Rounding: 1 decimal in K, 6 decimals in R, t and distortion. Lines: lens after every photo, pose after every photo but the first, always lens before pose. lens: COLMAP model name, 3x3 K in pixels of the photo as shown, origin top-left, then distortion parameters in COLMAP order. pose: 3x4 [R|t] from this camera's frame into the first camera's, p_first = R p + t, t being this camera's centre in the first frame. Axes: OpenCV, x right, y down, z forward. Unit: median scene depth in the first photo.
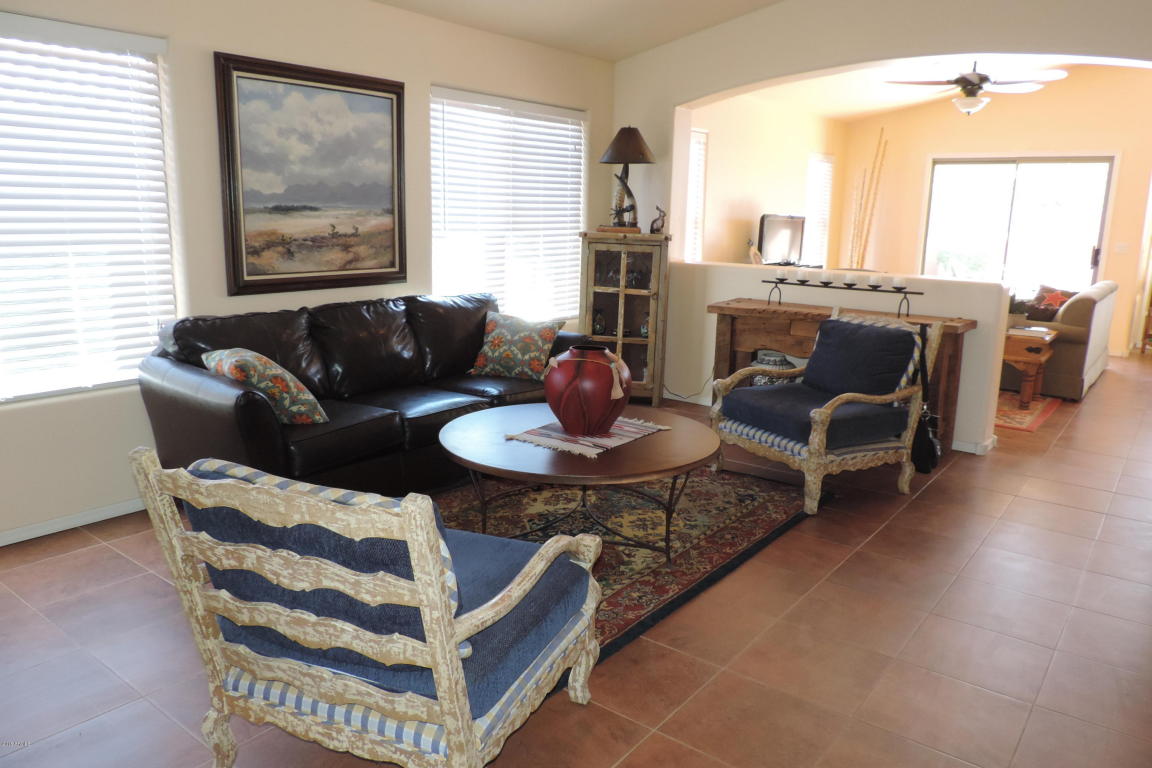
lens RADIAL K [[818.4, 0, 578.9], [0, 818.4, 391.4], [0, 0, 1]] dist [-0.013474, -0.001048]
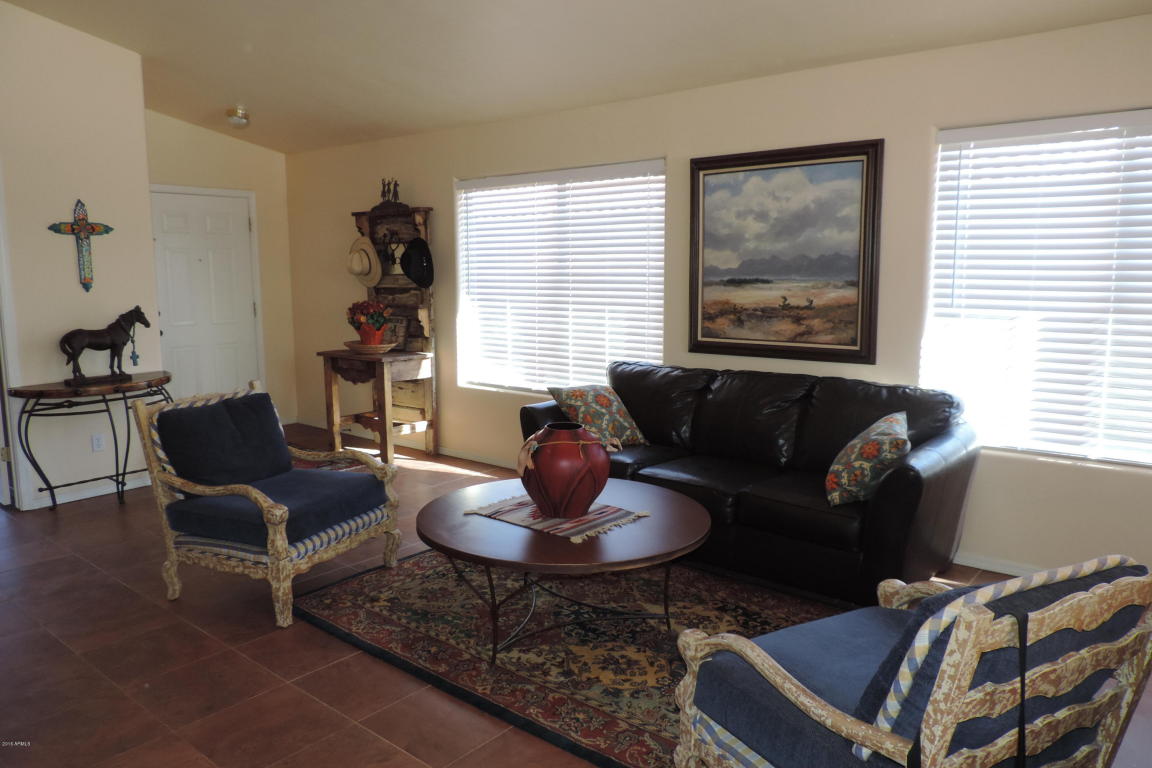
lens RADIAL K [[818.4, 0, 576.0], [0, 818.4, 386.8], [0, 0, 1]] dist [-0.013474, -0.001048]
pose [[-0.043223, 0.122460, -0.991532, 0.756896], [-0.211644, 0.968812, 0.128880, -0.177127], [0.976390, 0.215423, -0.015958, 0.812100]]
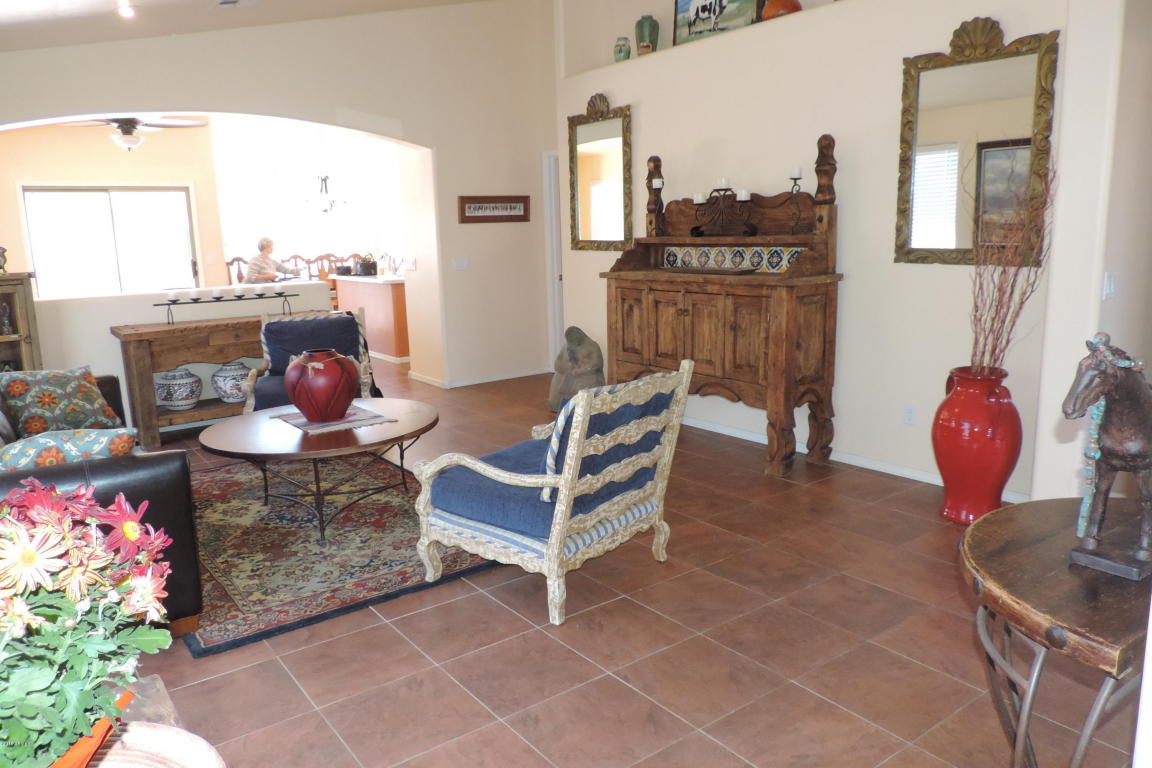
lens RADIAL K [[818.4, 0, 575.8], [0, 818.4, 394.0], [0, 0, 1]] dist [-0.013474, -0.001048]
pose [[0.278974, -0.221594, 0.934382, -0.830520], [0.240252, 0.958174, 0.155506, -0.072086], [-0.929760, 0.181105, 0.320544, 0.206756]]
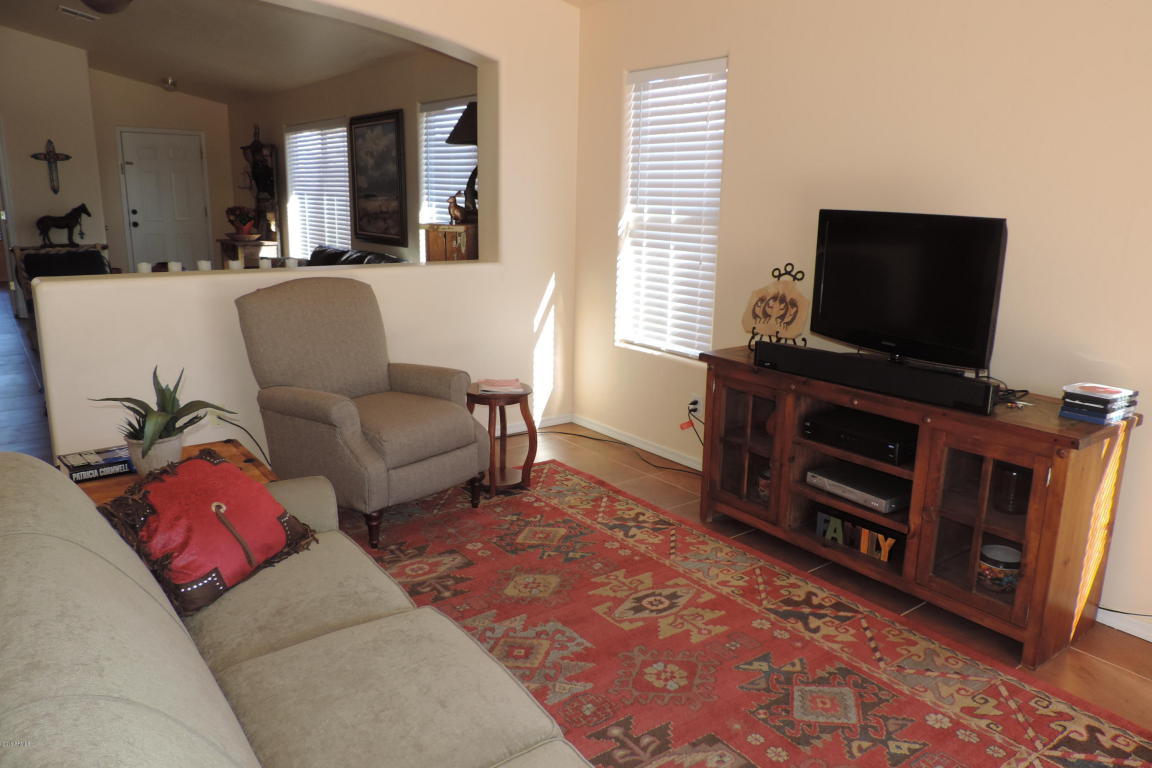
lens RADIAL K [[818.4, 0, 574.2], [0, 818.4, 388.9], [0, 0, 1]] dist [-0.013474, -0.001048]
pose [[-0.281181, 0.197136, -0.939188, 1.256549], [-0.231470, 0.935846, 0.265733, -0.399675], [0.931321, 0.292113, -0.217511, 1.893143]]
